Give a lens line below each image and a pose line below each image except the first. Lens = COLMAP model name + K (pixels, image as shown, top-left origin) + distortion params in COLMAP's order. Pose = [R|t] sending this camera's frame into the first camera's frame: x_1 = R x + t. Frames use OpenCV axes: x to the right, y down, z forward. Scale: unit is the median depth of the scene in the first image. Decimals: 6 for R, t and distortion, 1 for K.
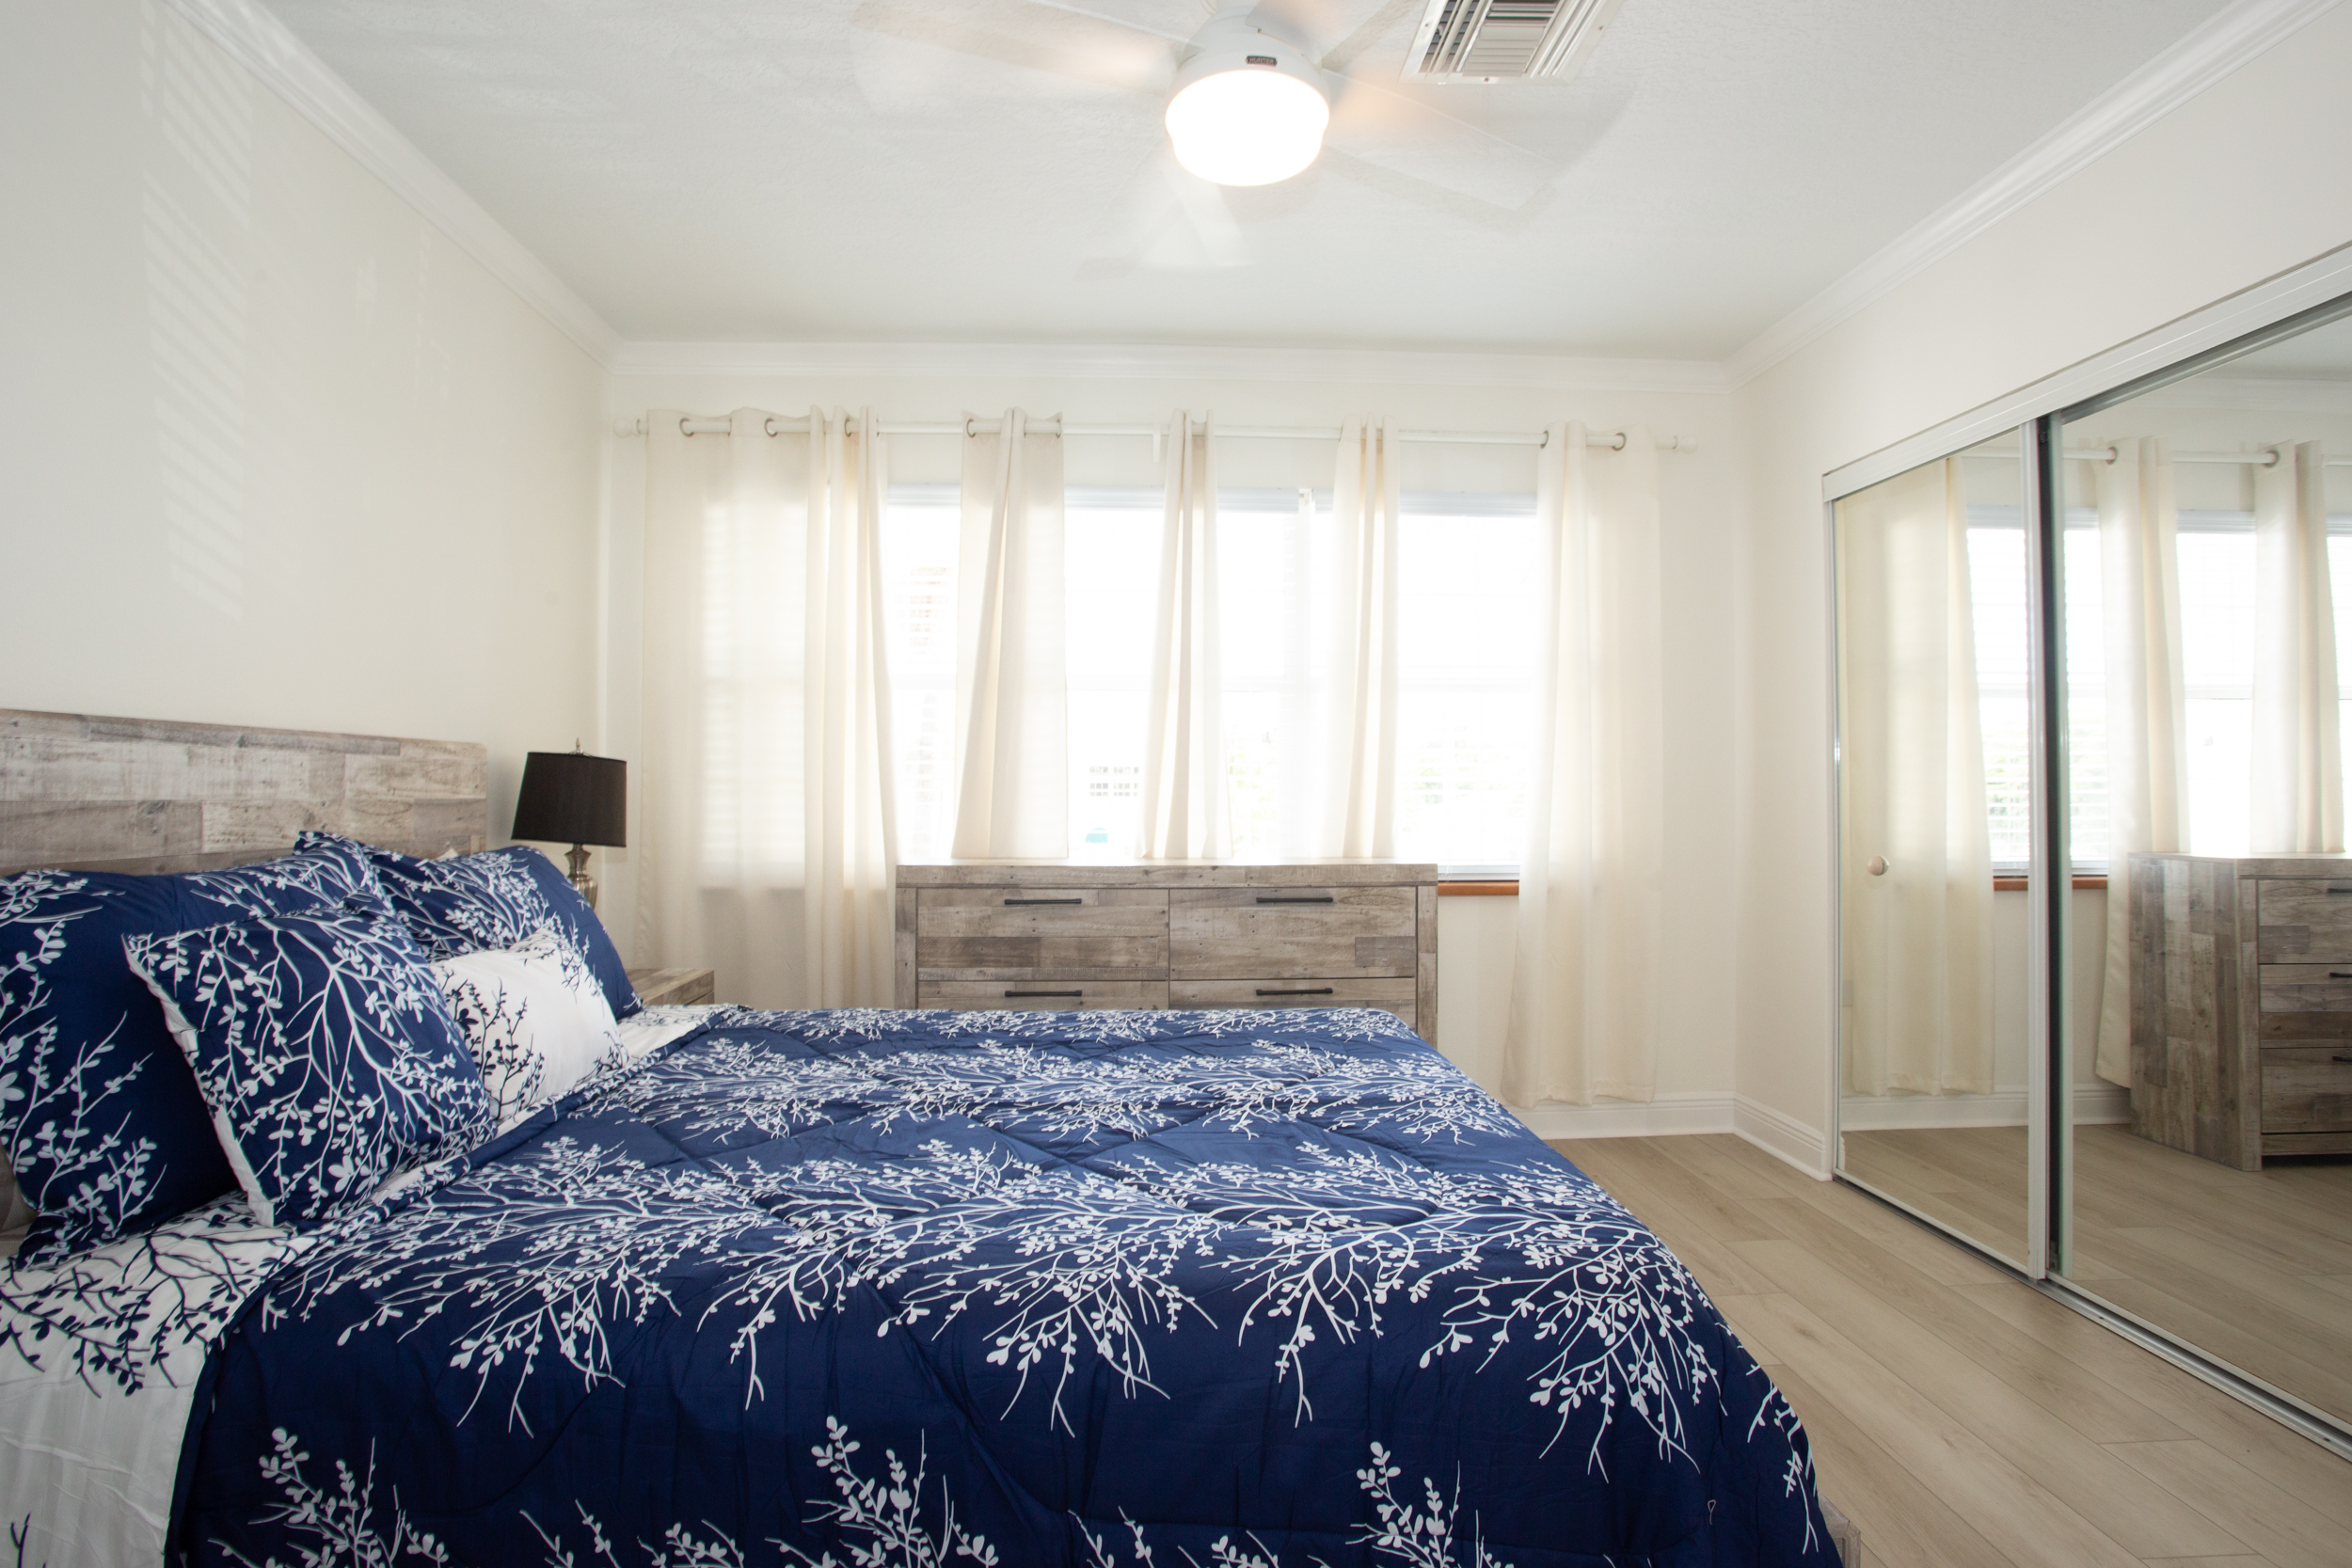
lens RADIAL K [[1171.5, 0, 1177.0], [0, 1171.5, 773.5], [0, 0, 1]] dist [-0.081947, 0.033140]
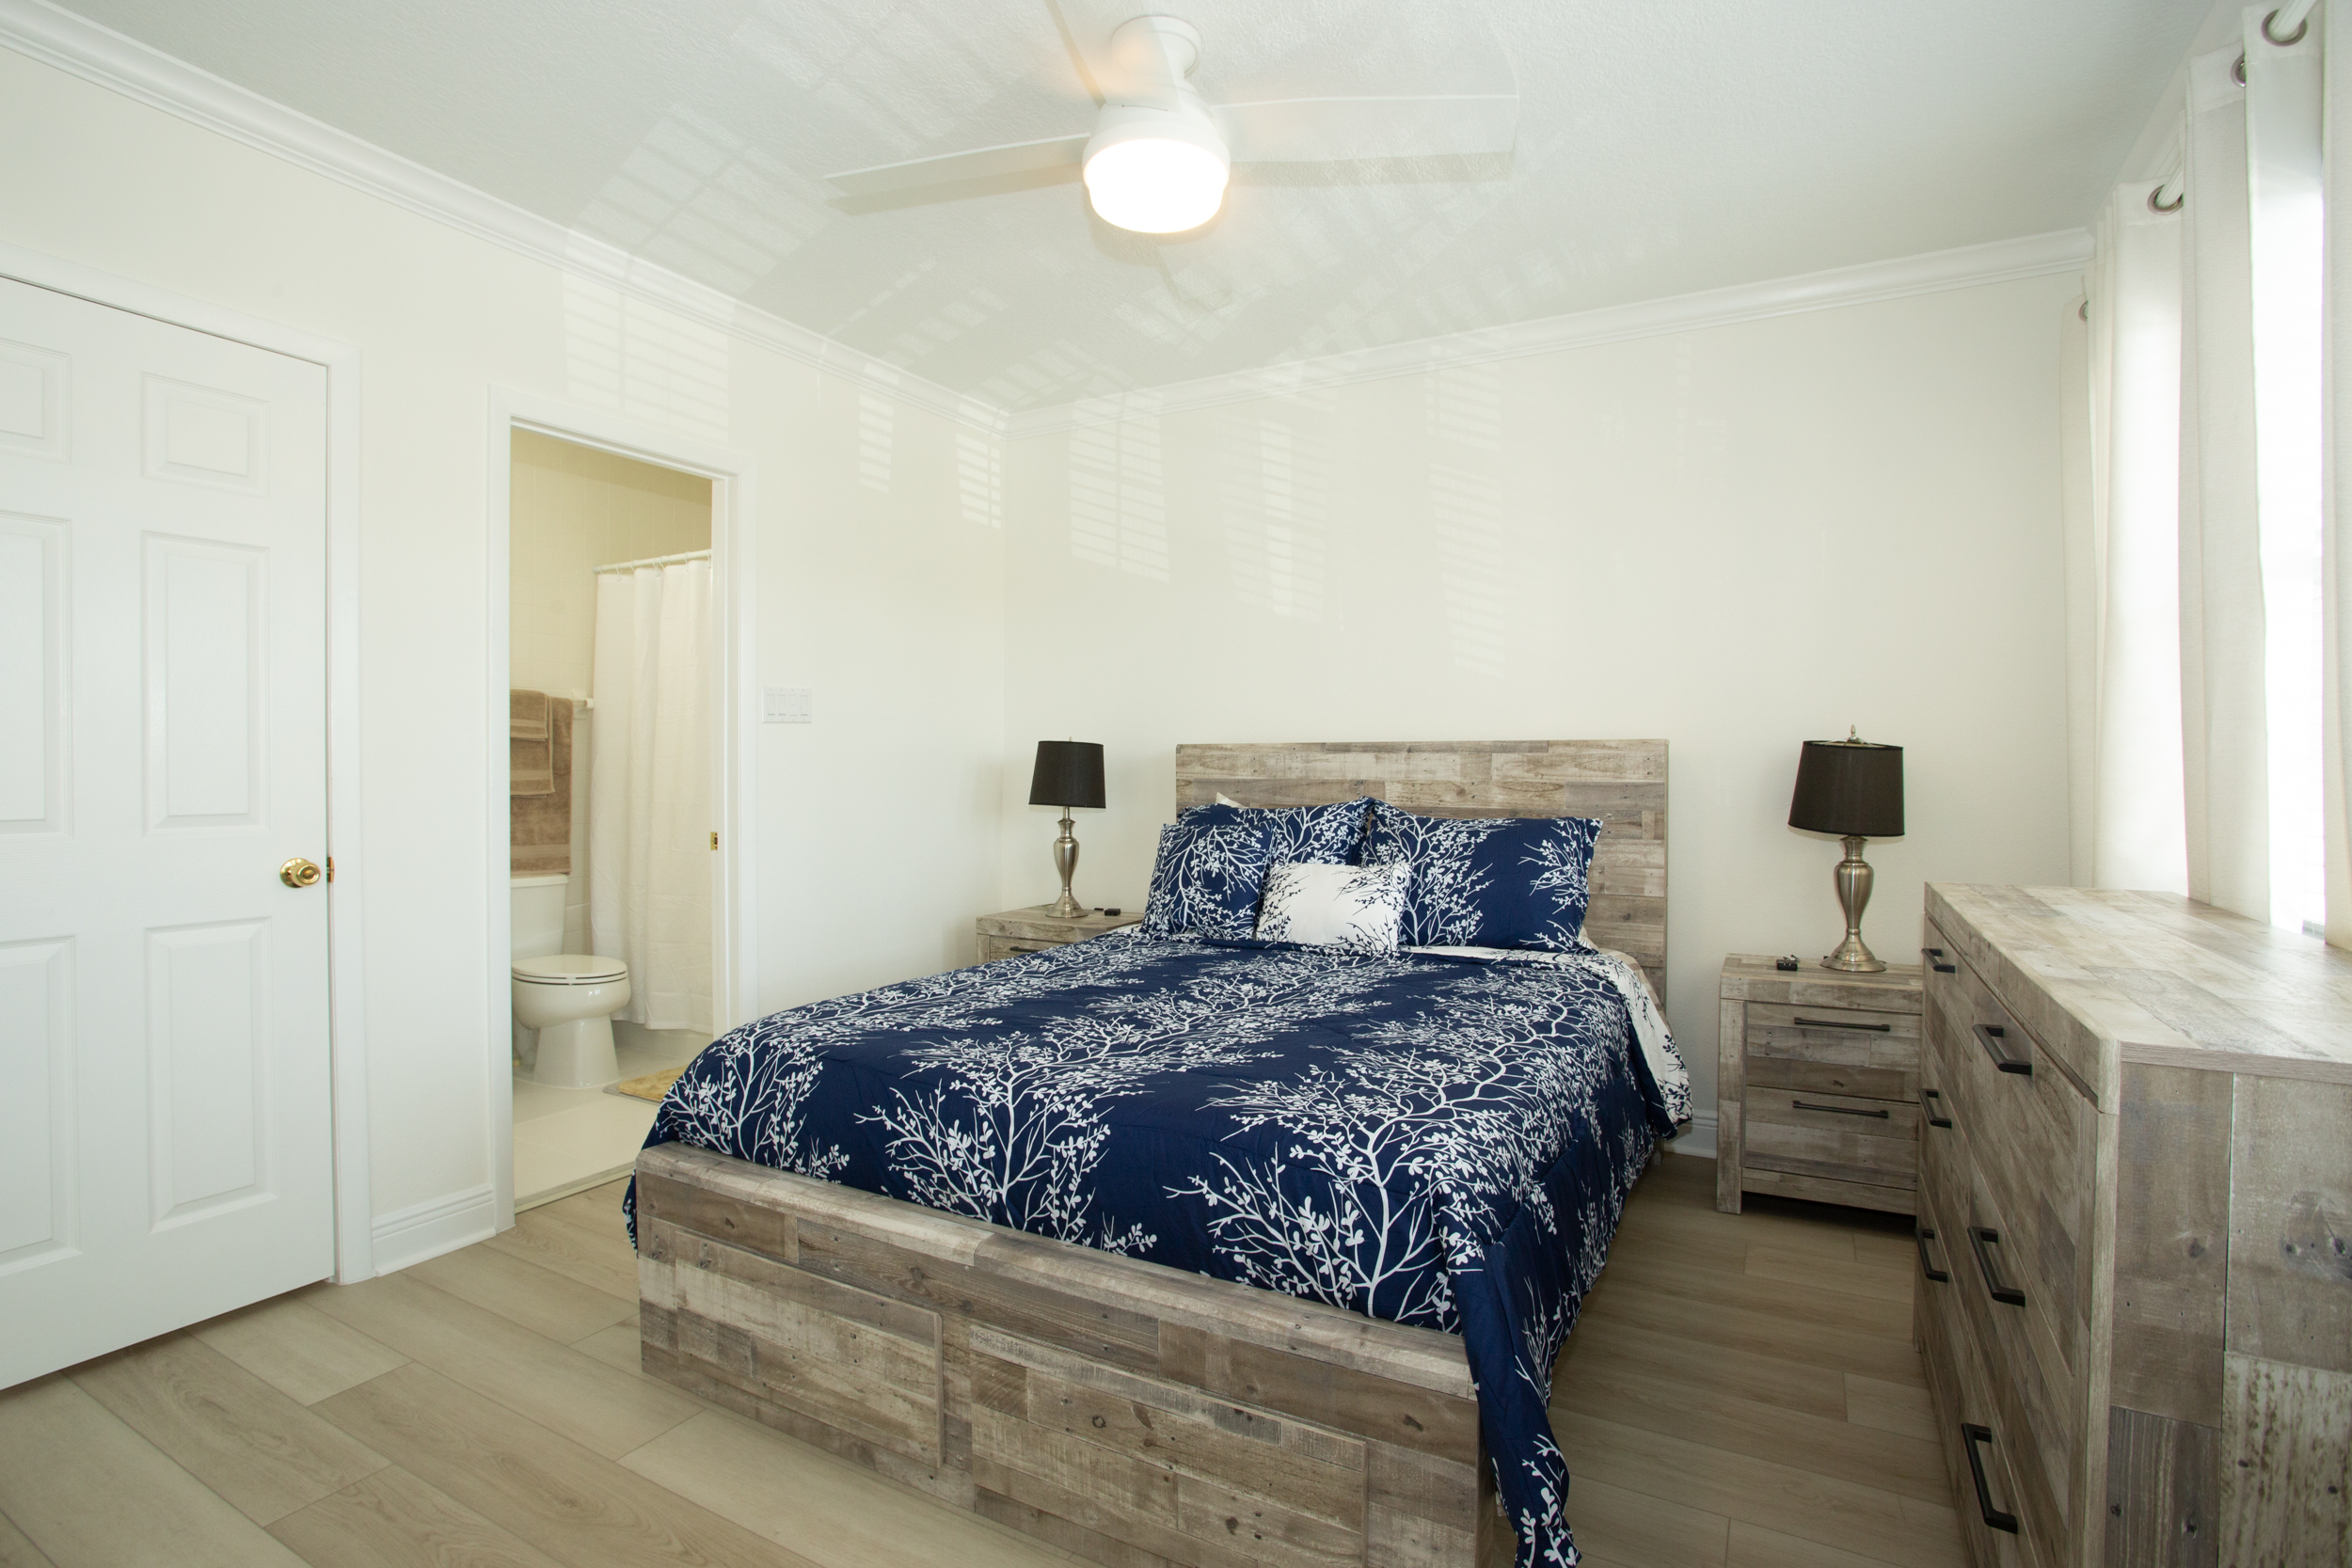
lens RADIAL K [[1131.9, 0, 1159.0], [0, 1131.9, 786.4], [0, 0, 1]] dist [-0.075972, 0.000979]
pose [[-0.529948, 0.013166, -0.847928, 0.611498], [0.011258, 0.999901, 0.008489, 0.007464], [0.847955, -0.005047, -0.530044, 0.977055]]
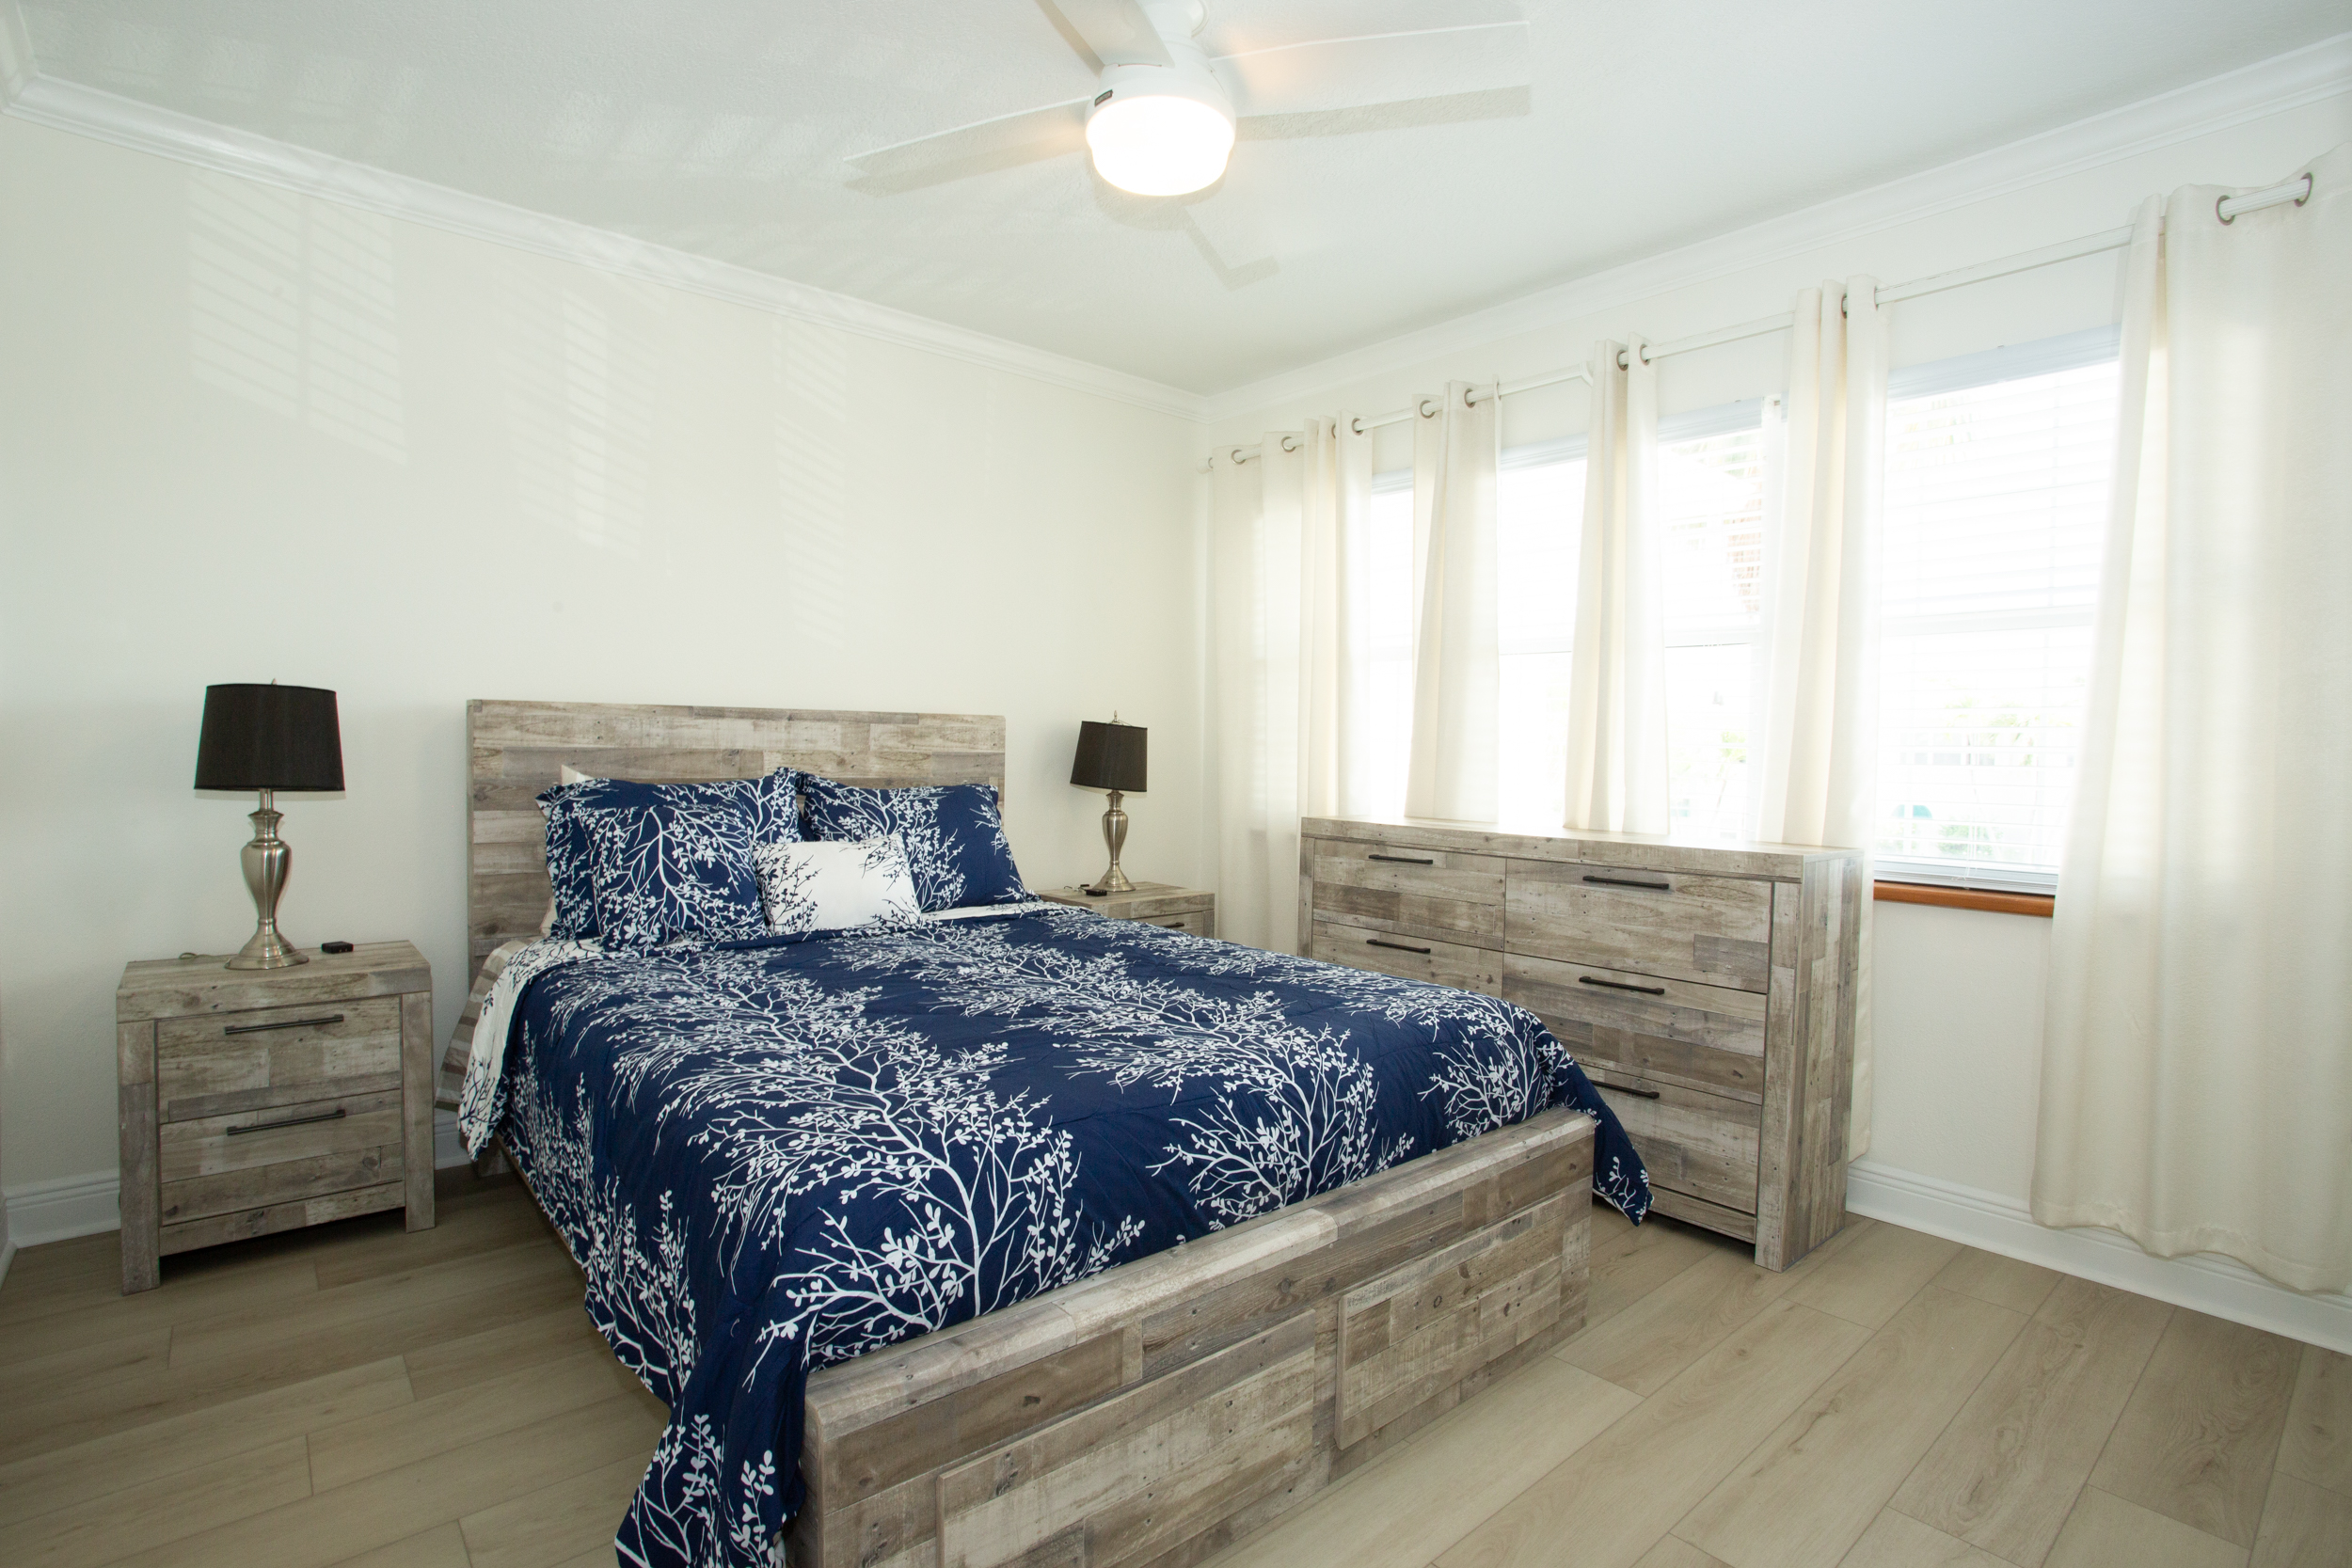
lens RADIAL K [[1131.9, 0, 1159.0], [0, 1131.9, 786.4], [0, 0, 1]] dist [-0.075972, 0.000979]
pose [[0.606677, 0.036989, -0.794087, 0.573484], [-0.004684, 0.999066, 0.042958, 0.001047], [0.794934, -0.022342, 0.606284, 0.218266]]
